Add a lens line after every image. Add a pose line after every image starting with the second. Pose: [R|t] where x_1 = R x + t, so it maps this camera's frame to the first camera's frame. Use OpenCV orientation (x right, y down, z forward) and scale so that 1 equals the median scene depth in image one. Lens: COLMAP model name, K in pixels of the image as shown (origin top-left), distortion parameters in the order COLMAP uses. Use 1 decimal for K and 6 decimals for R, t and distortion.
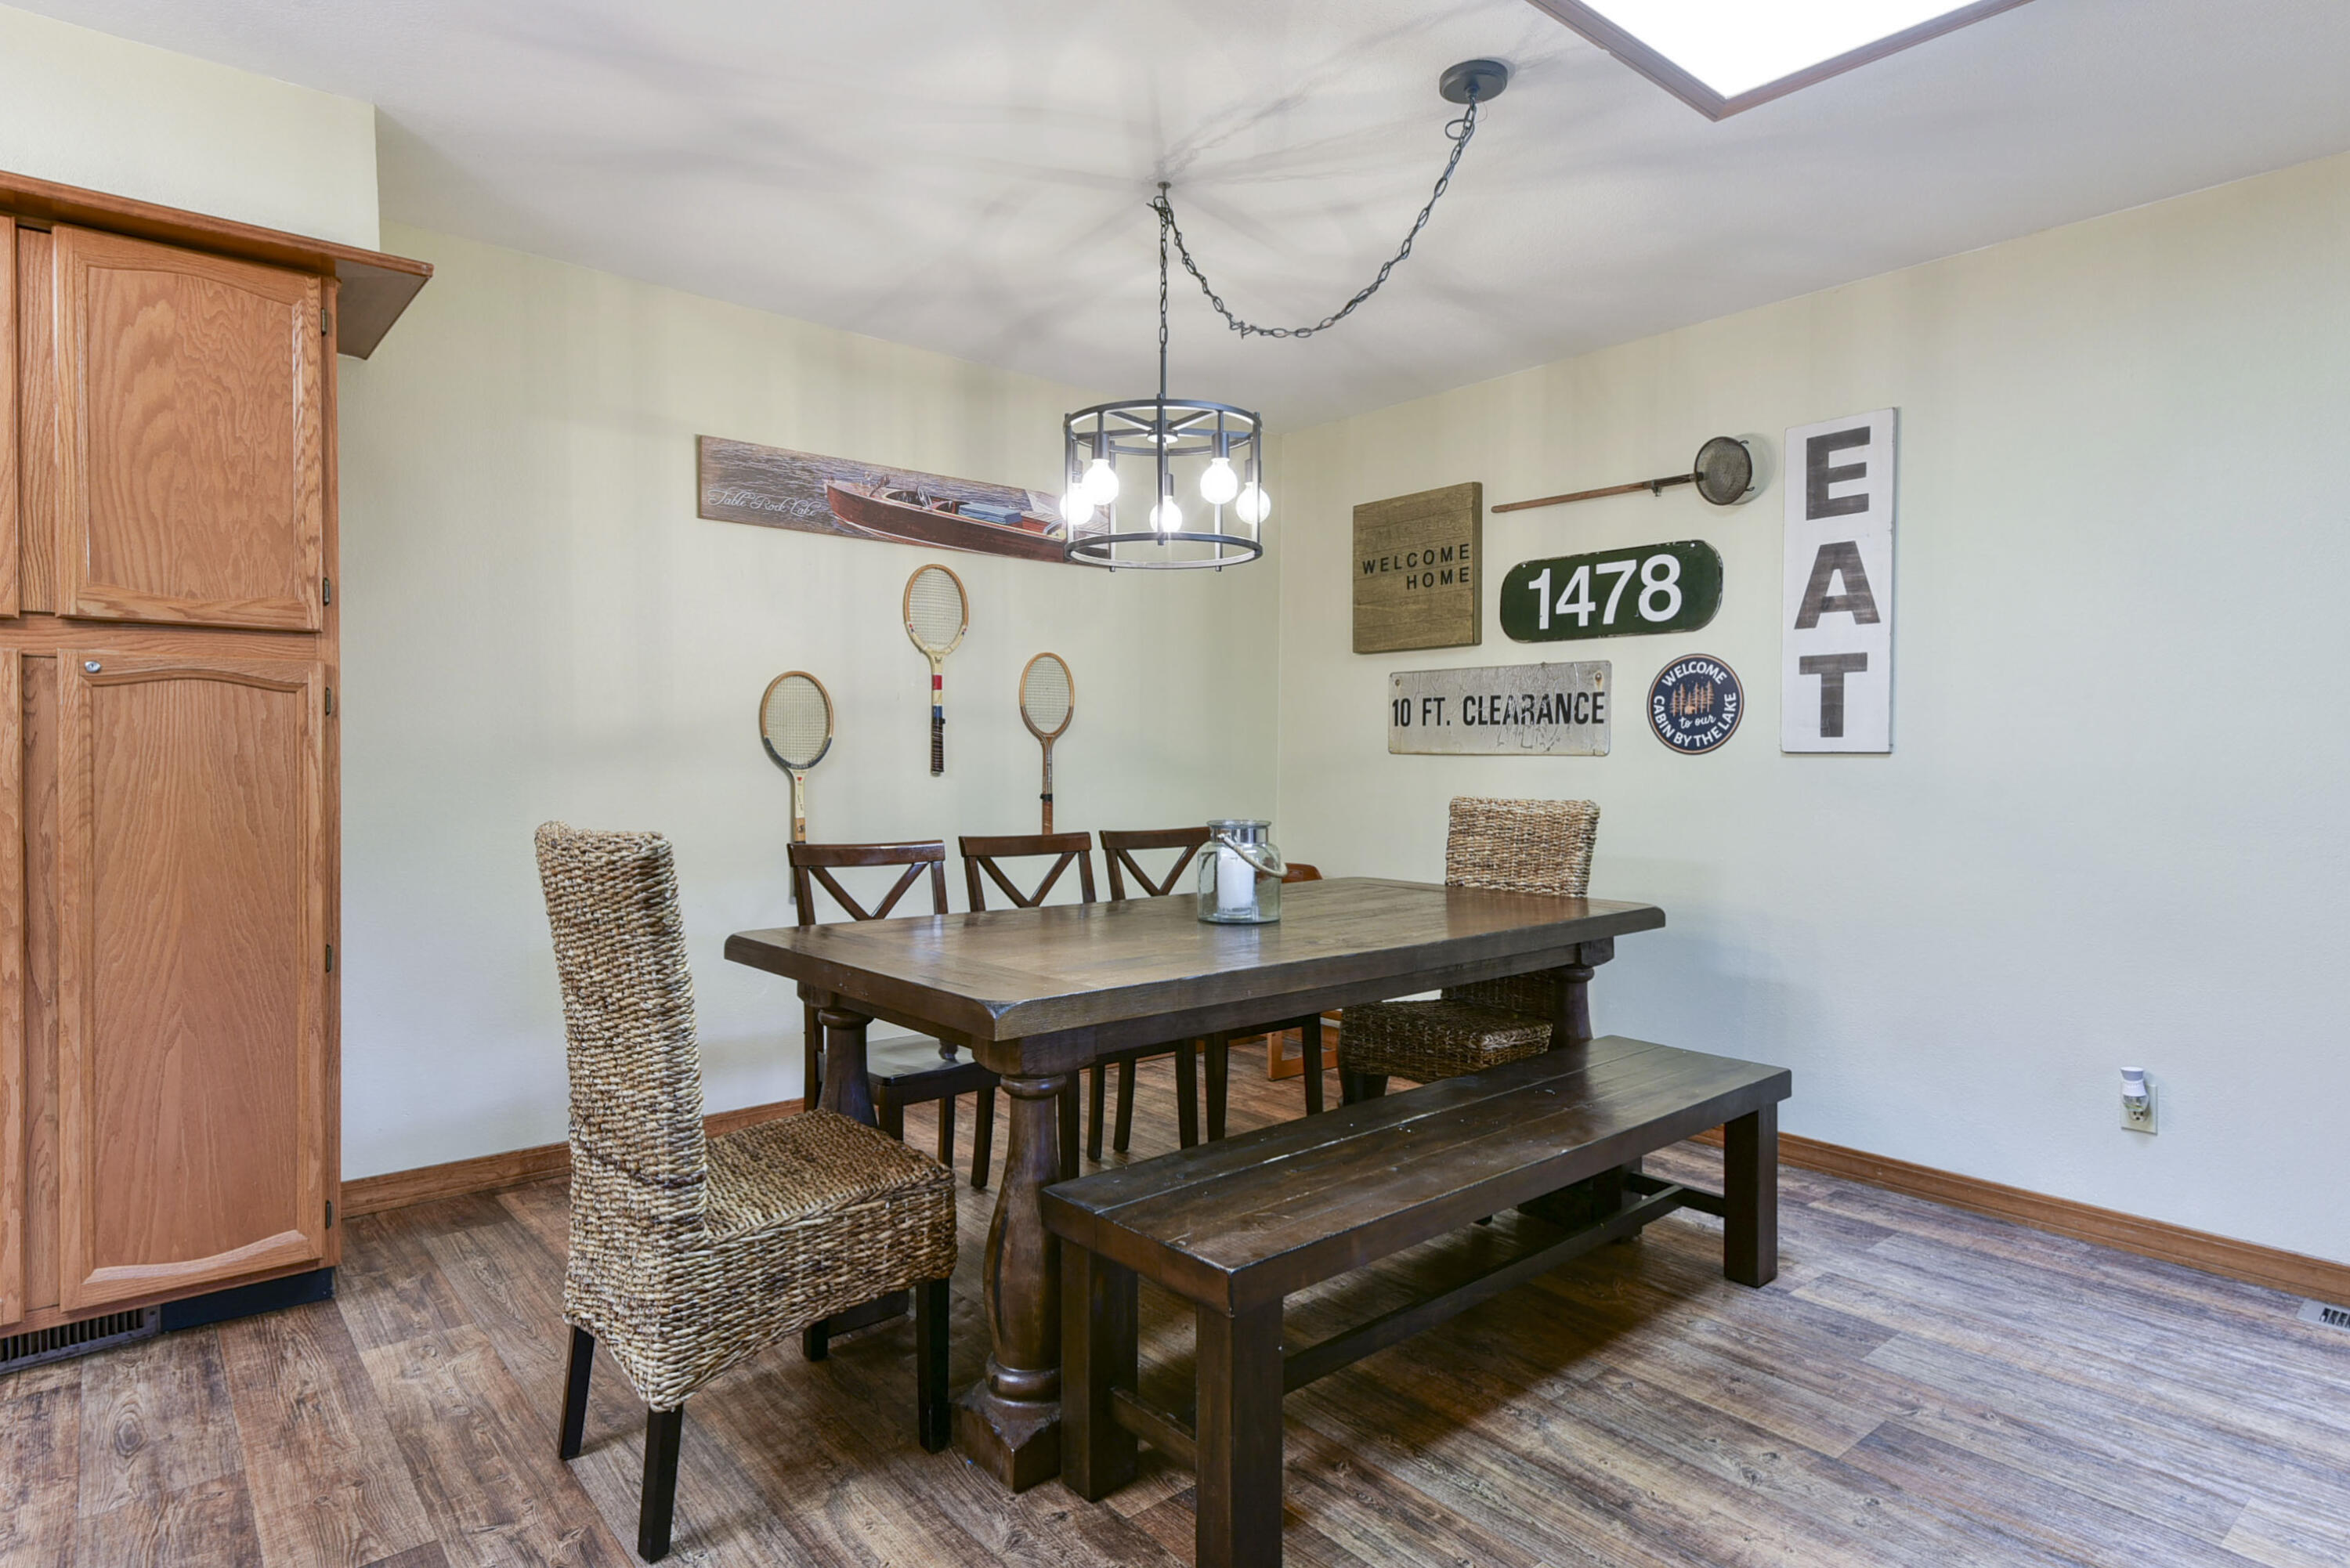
lens RADIAL K [[1276.5, 0, 1161.9], [0, 1276.5, 771.4], [0, 0, 1]] dist [0.039598, 0.001163]
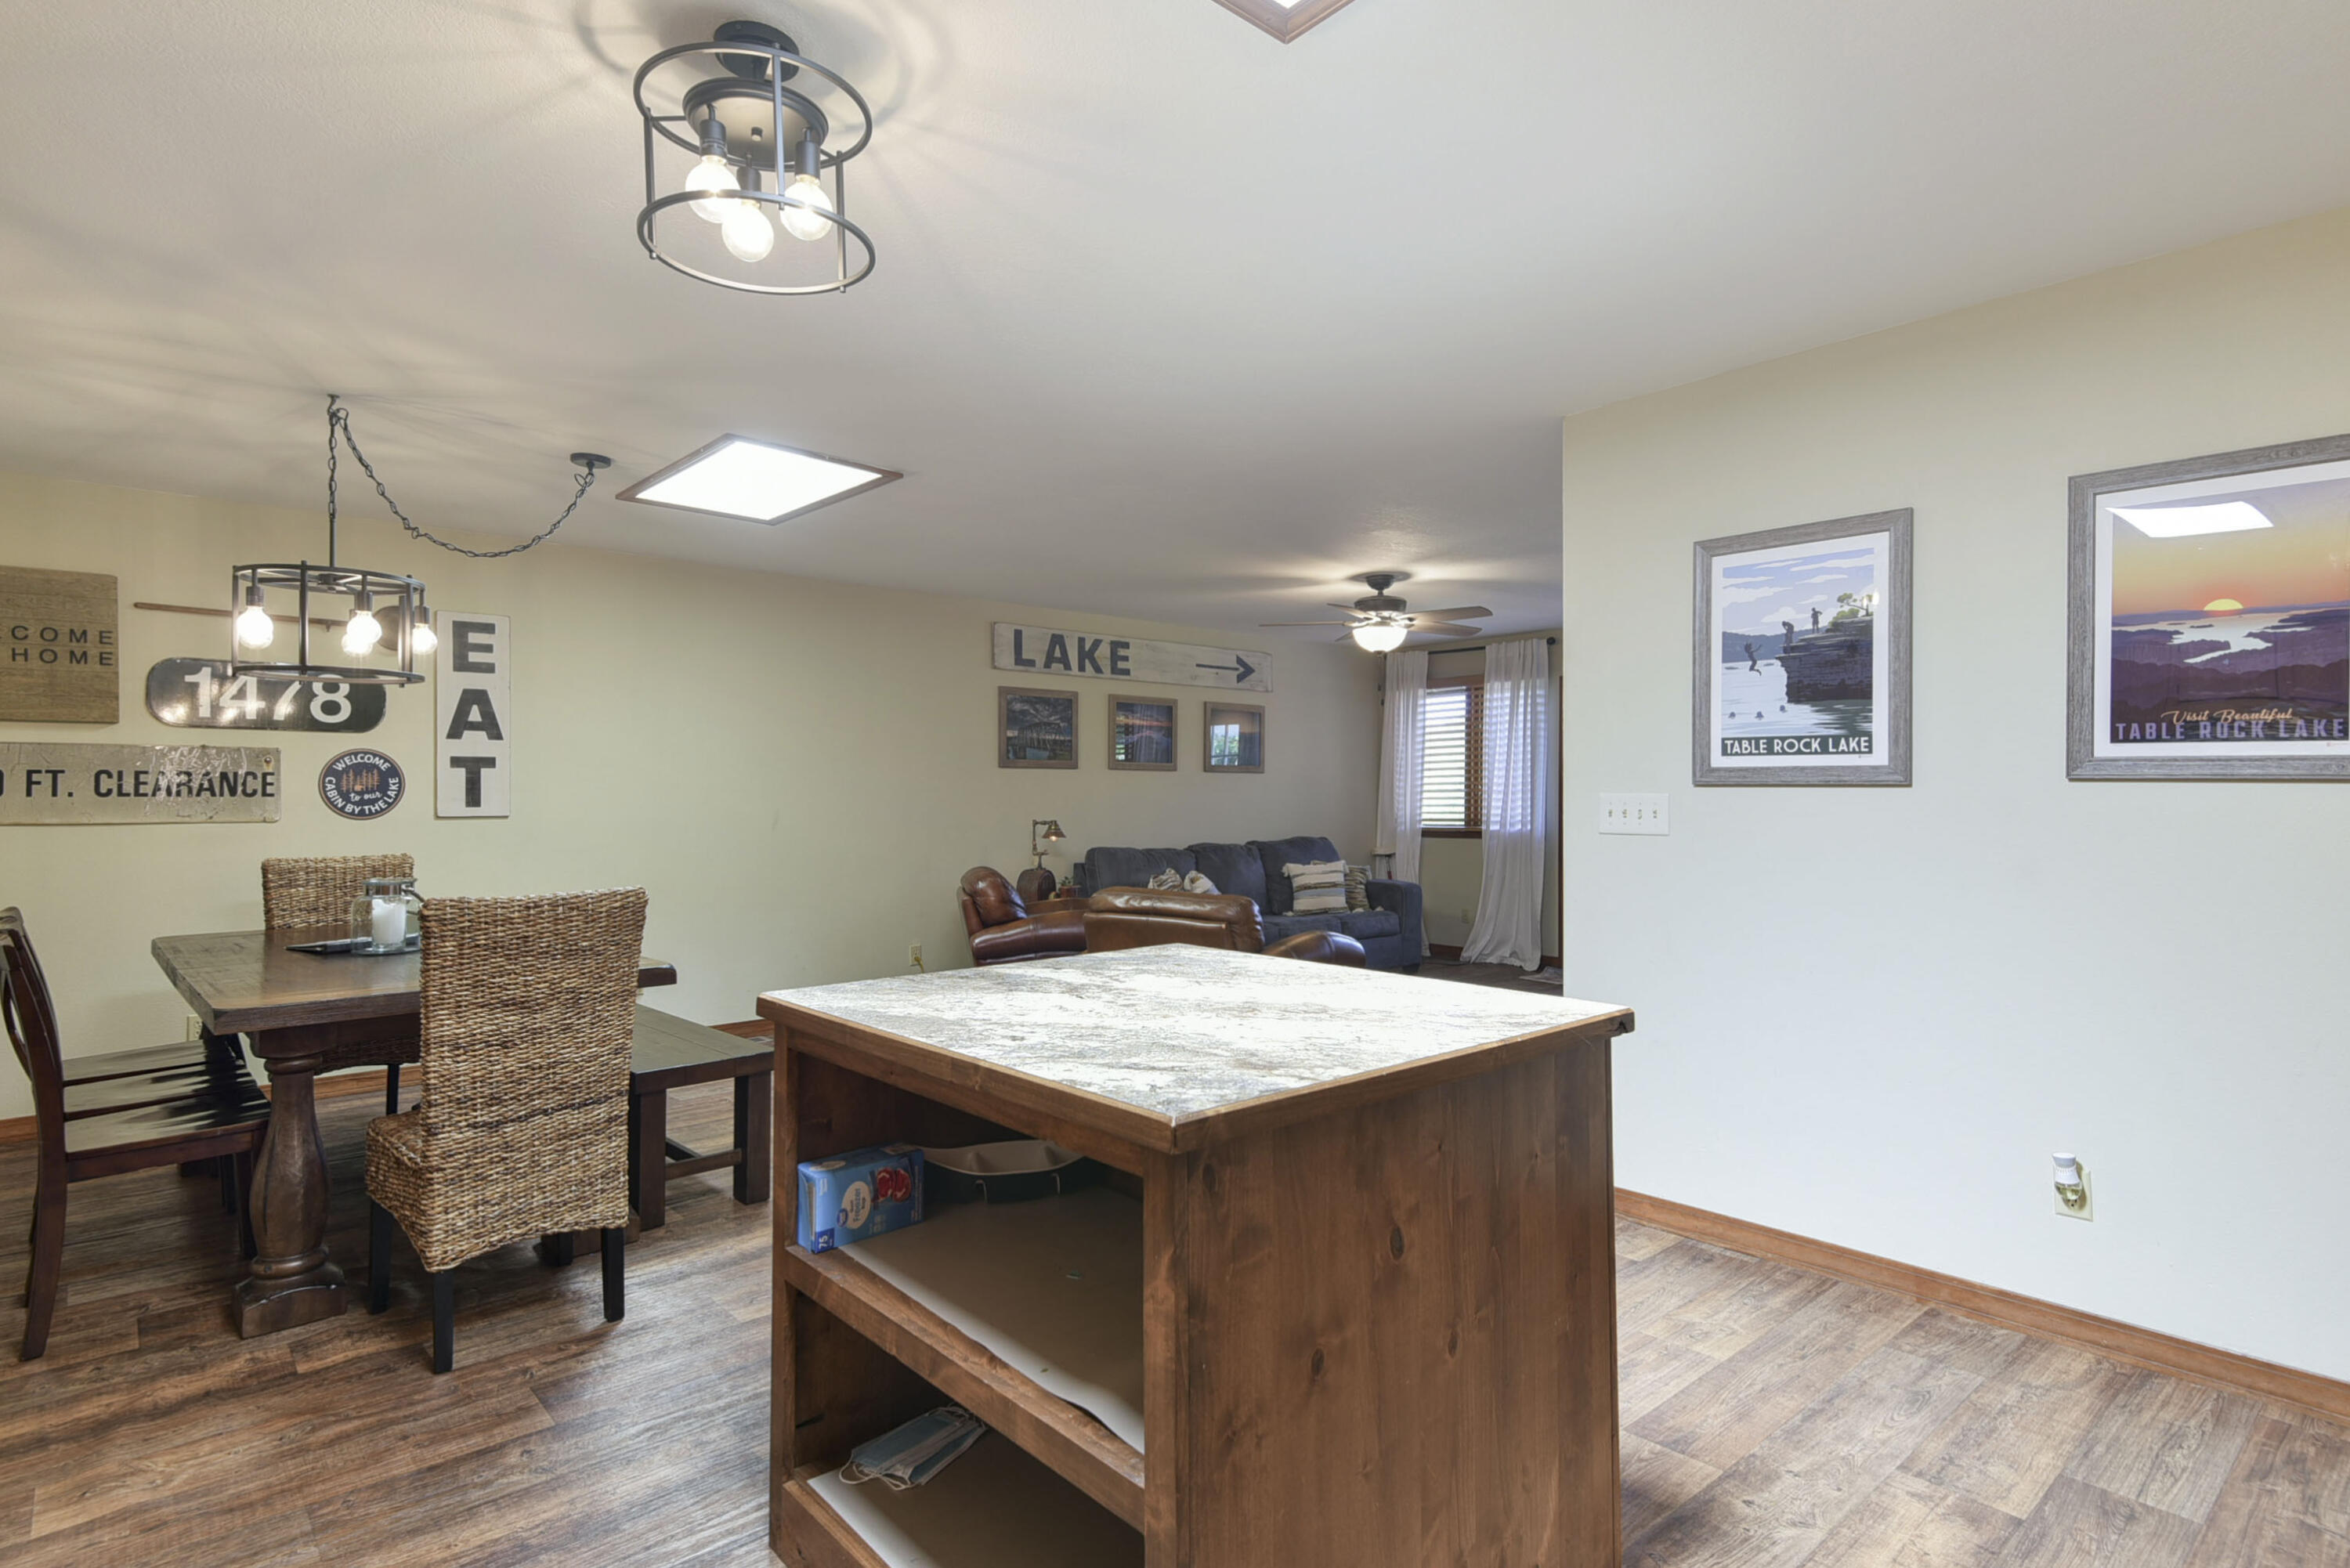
lens RADIAL K [[1157.9, 0, 1217.5], [0, 1157.9, 789.5], [0, 0, 1]] dist [-0.000370, 0.000029]
pose [[-0.069718, -0.004027, 0.997559, -0.915438], [0.013629, 0.999895, 0.004989, -0.039357], [-0.997474, 0.013943, -0.069656, 0.146707]]
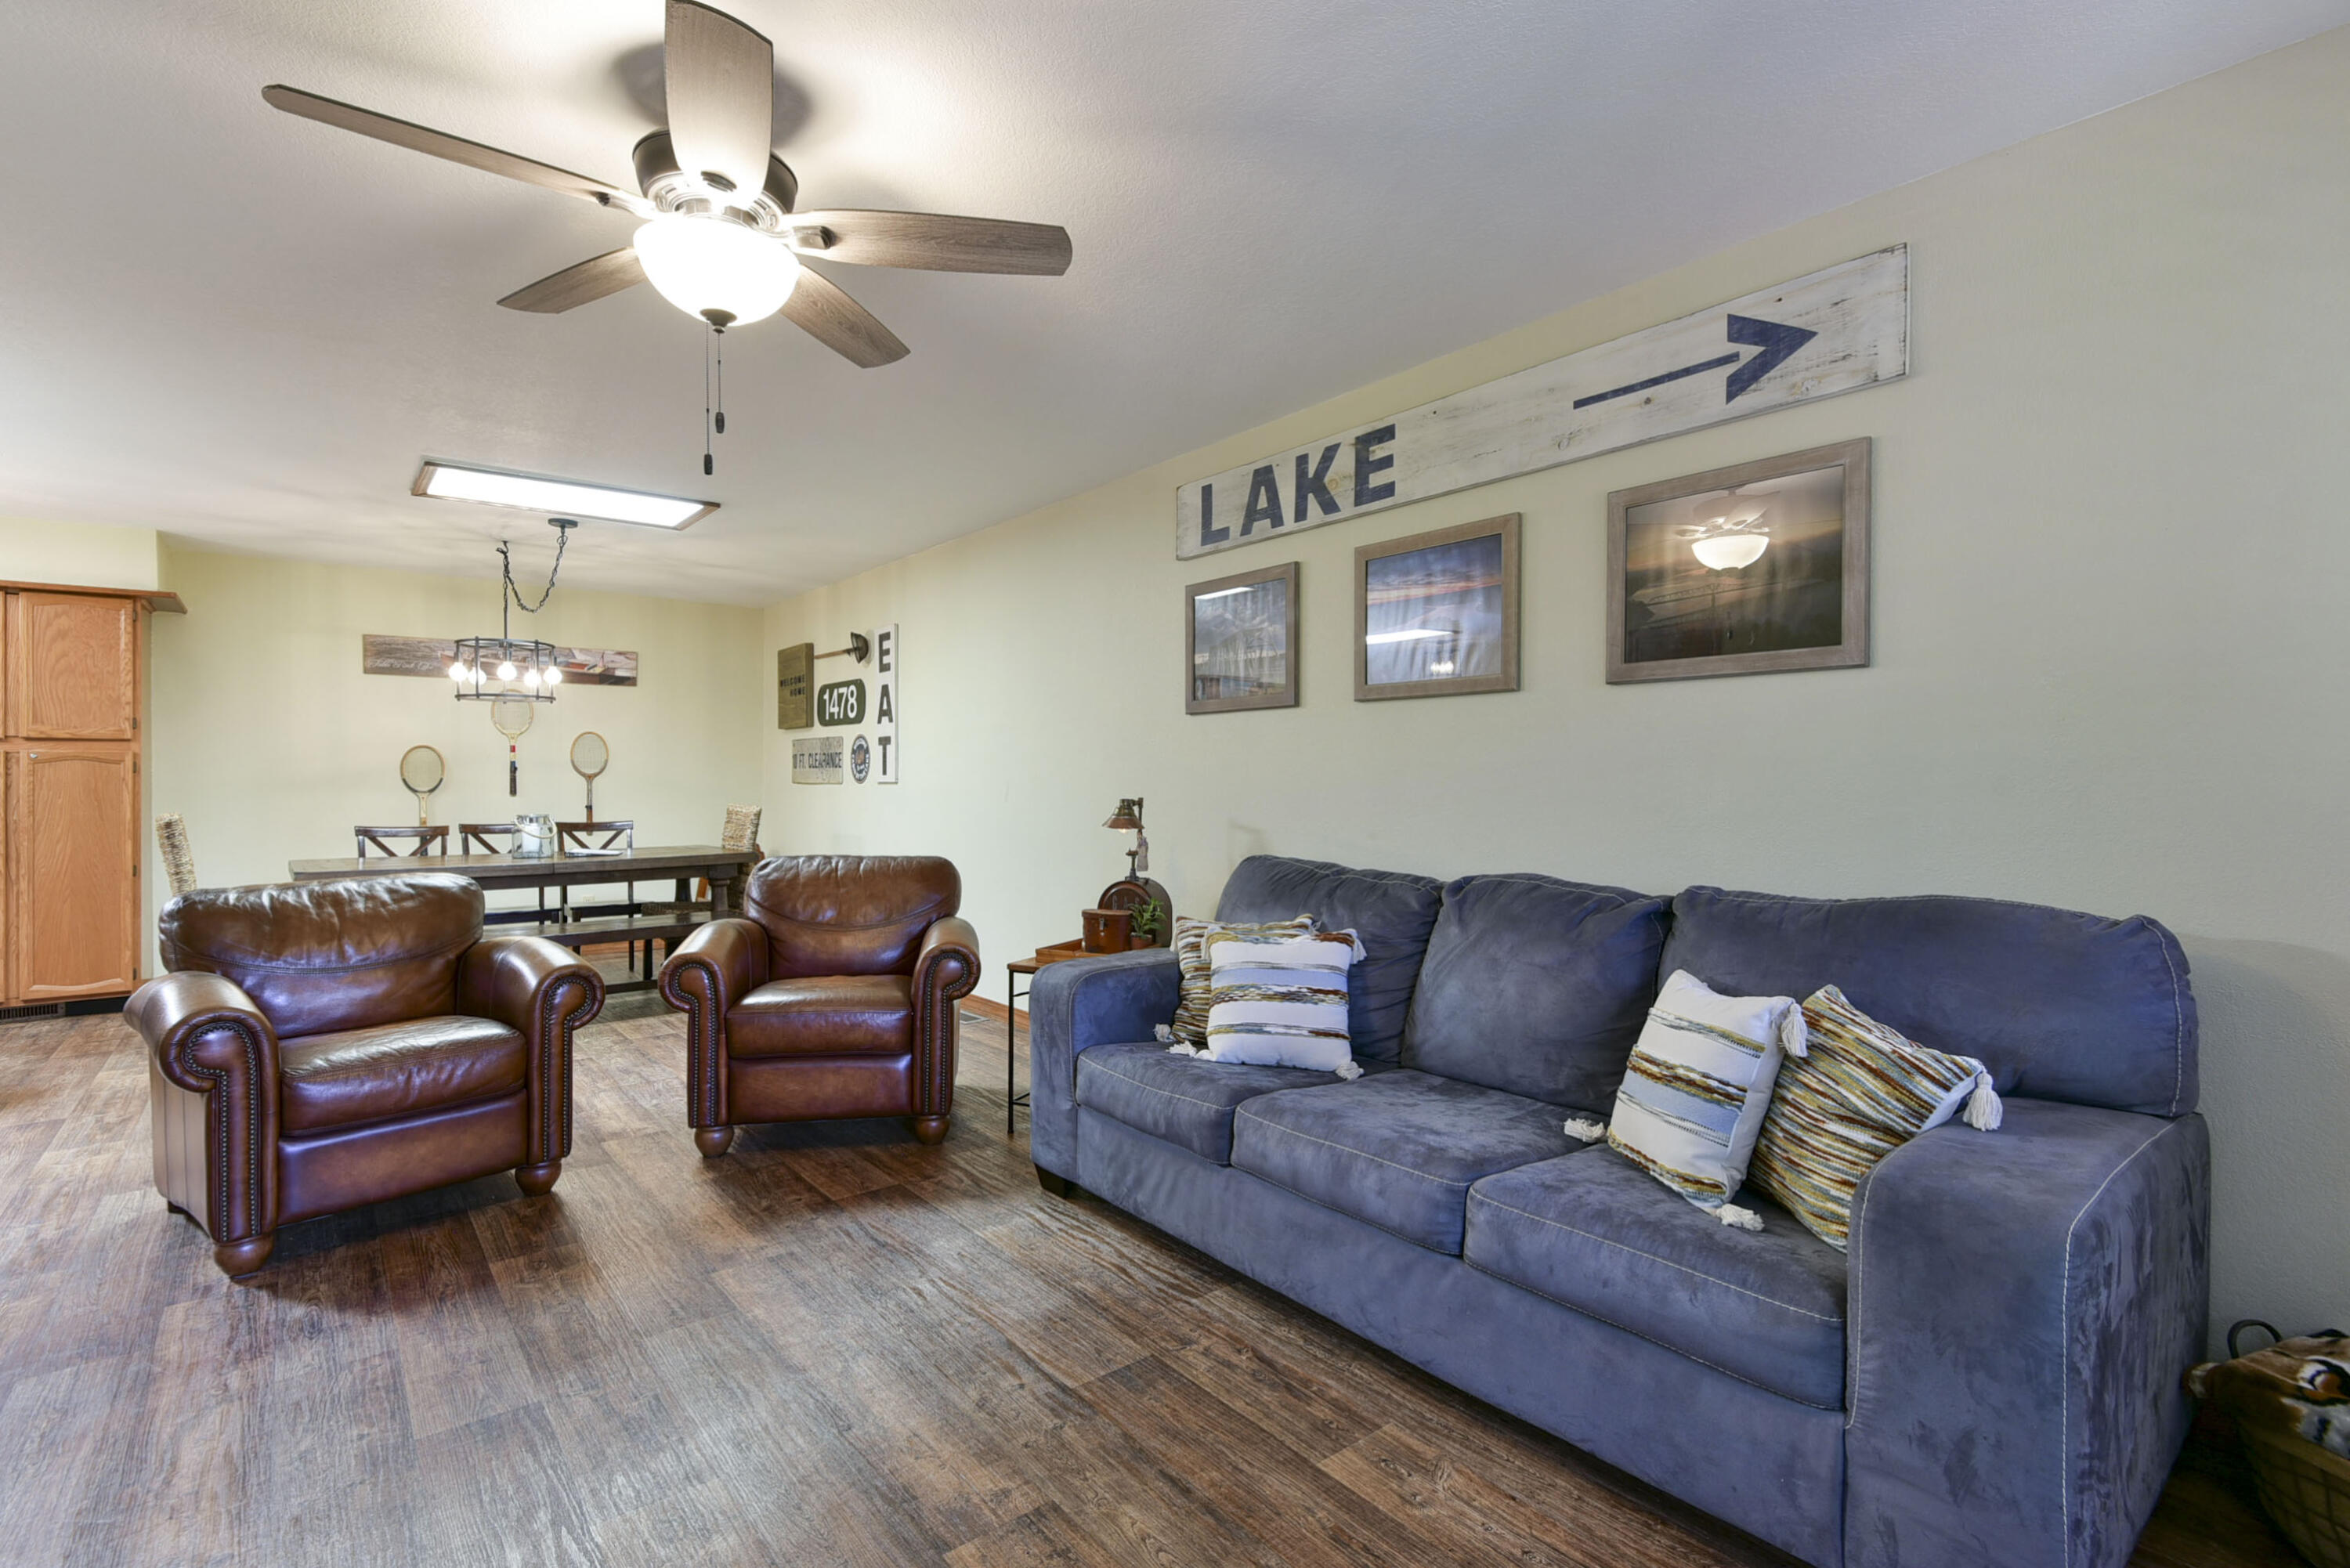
lens RADIAL K [[1095.2, 0, 1175.0], [0, 1095.2, 784.0], [0, 0, 1]] dist [0.012048, -0.000751]
pose [[0.999785, -0.007909, -0.019191, 0.933852], [0.007691, 0.999905, -0.011400, 0.011897], [0.019279, 0.011250, 0.999751, -0.726115]]
